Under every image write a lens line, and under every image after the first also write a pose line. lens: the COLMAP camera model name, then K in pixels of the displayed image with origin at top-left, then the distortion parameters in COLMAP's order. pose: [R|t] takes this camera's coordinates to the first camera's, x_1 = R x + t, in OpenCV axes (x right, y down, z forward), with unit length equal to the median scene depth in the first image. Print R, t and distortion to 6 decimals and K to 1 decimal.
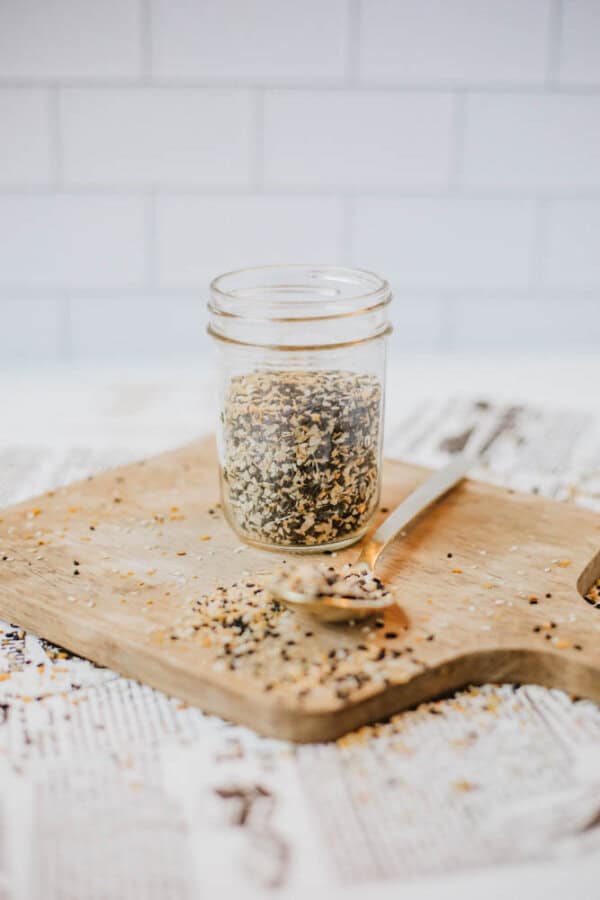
lens RADIAL K [[1517.6, 0, 300.0], [0, 1517.6, 450.0], [0, 0, 1]] dist [-0.175231, -0.059762]
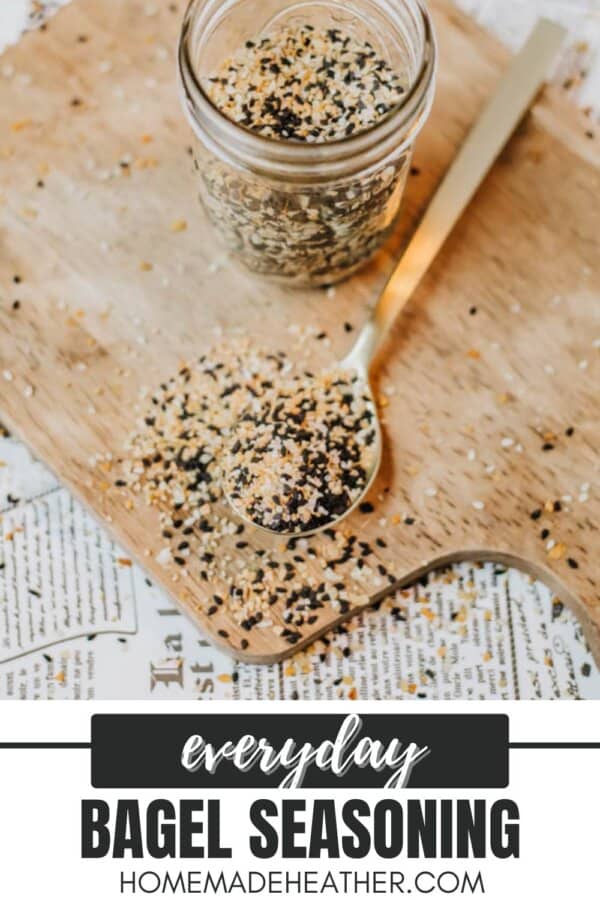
lens RADIAL K [[1938.4, 0, 282.8], [0, 1938.4, 302.4], [0, 0, 1]] dist [-0.133215, -0.048710]
pose [[0.992874, 0.112956, -0.037972, 0.039536], [-0.050091, 0.684711, 0.727091, -0.732175], [0.108129, -0.720008, 0.685490, 0.300725]]
